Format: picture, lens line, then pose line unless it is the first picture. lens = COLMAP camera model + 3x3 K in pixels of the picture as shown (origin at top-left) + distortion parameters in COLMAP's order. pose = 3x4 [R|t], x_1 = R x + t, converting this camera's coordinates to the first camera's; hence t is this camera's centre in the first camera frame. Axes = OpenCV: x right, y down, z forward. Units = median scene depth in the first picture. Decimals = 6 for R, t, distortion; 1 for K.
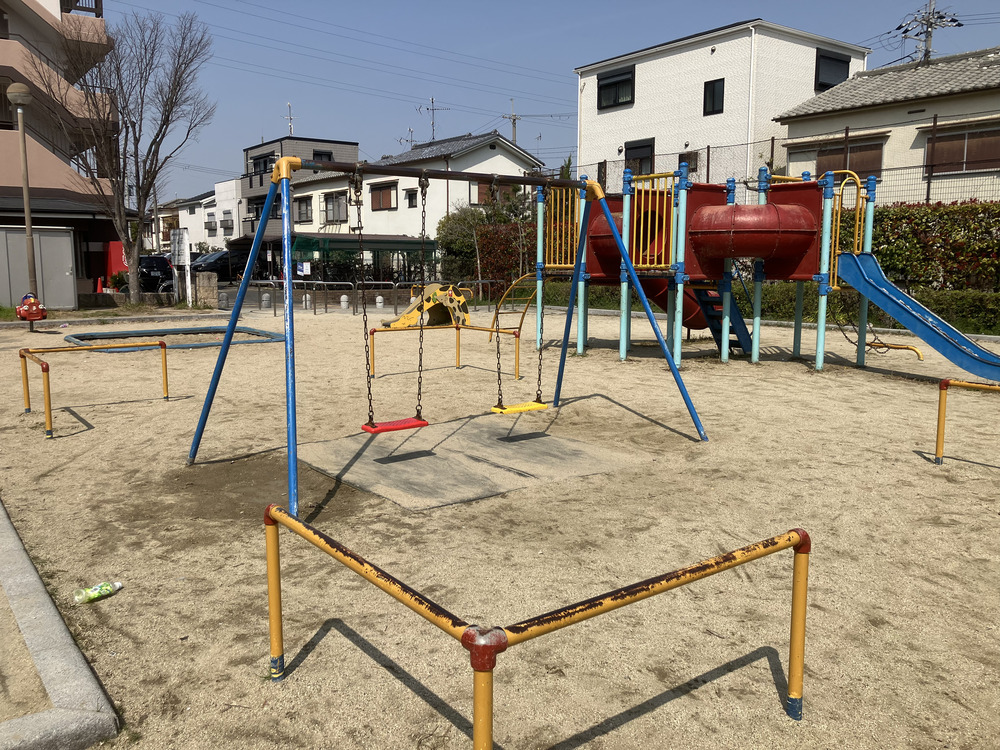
lens RADIAL K [[823.4, 0, 500.0], [0, 823.4, 375.0], [0, 0, 1]] dist [0.010187, -0.028354]
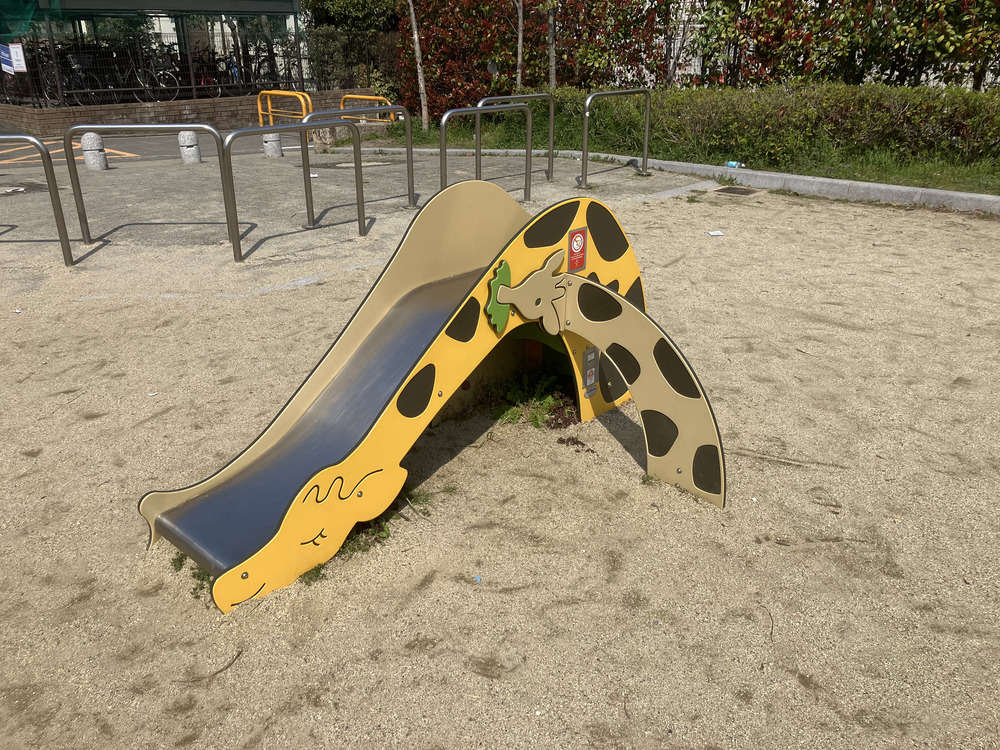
lens RADIAL K [[823.4, 0, 500.0], [0, 823.4, 375.0], [0, 0, 1]] dist [0.010187, -0.028354]
pose [[0.983953, -0.075986, 0.161442, -0.050893], [0.032864, 0.966488, 0.254599, -0.057684], [-0.175378, -0.245207, 0.953476, 0.412964]]
